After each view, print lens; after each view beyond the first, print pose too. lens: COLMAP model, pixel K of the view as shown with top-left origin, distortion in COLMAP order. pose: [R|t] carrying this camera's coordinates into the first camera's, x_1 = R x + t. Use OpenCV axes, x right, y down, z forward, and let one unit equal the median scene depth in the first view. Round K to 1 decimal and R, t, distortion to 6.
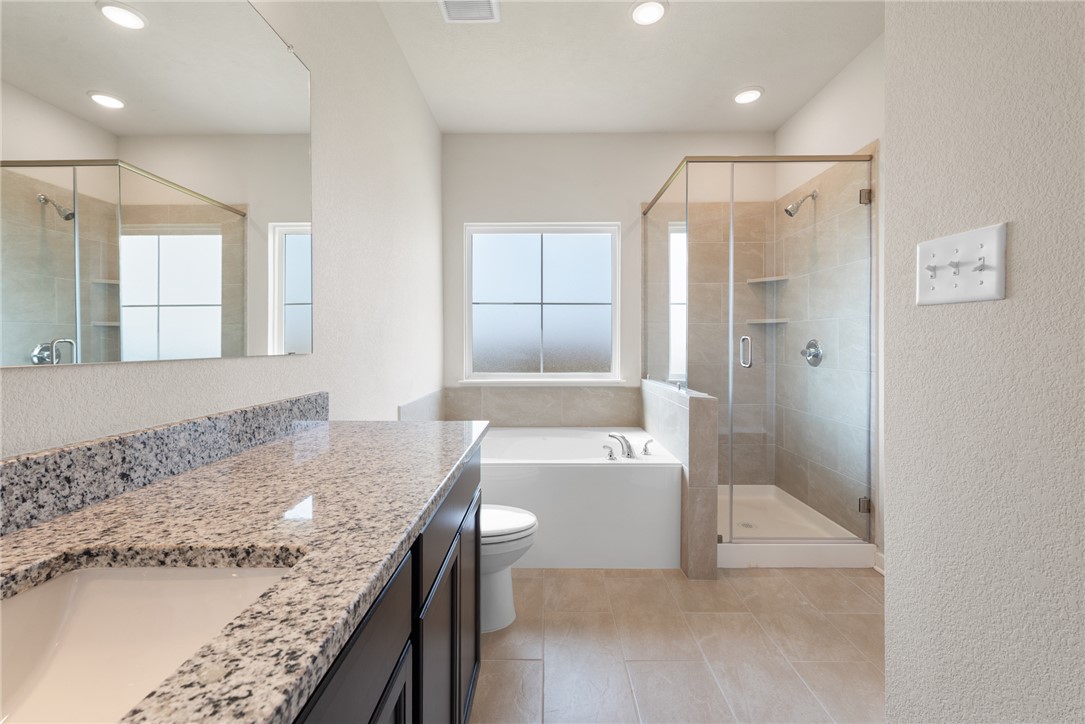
lens RADIAL K [[458.0, 0, 542.3], [0, 458.0, 346.8], [0, 0, 1]] dist [0.002324, -0.000439]
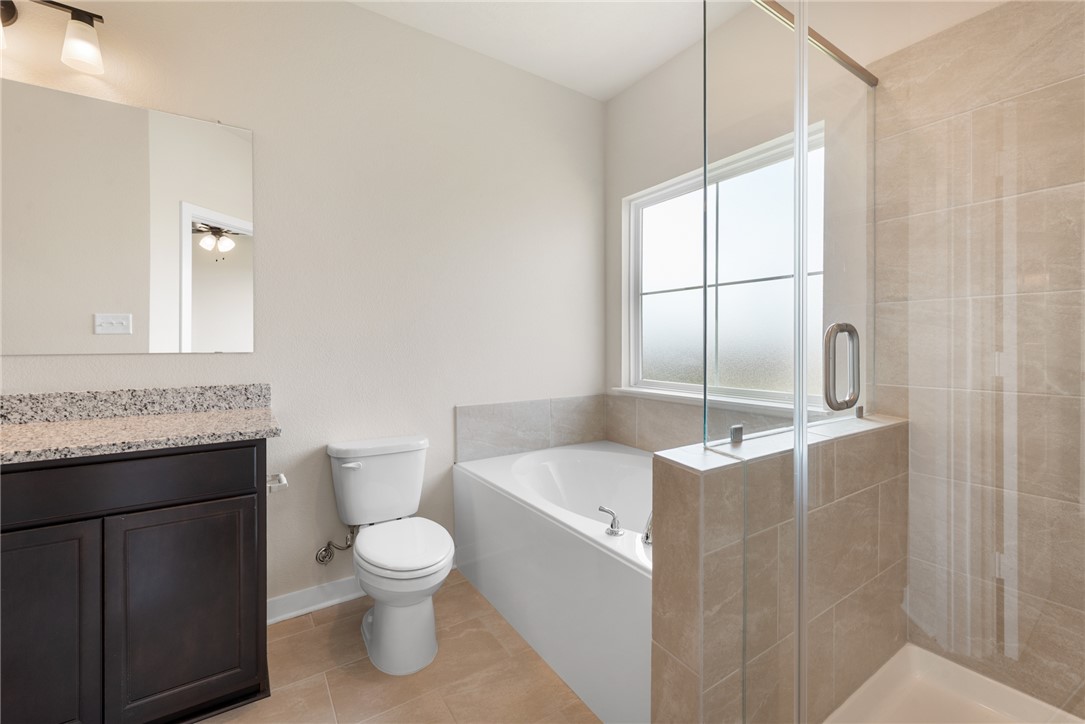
lens RADIAL K [[454.5, 0, 544.6], [0, 454.5, 343.6], [0, 0, 1]] dist [0.010396, -0.004344]
pose [[0.560300, 0.002378, -0.828286, 1.319409], [-0.005906, 0.999982, -0.001124, -0.017122], [0.828269, 0.005521, 0.560304, 1.260062]]
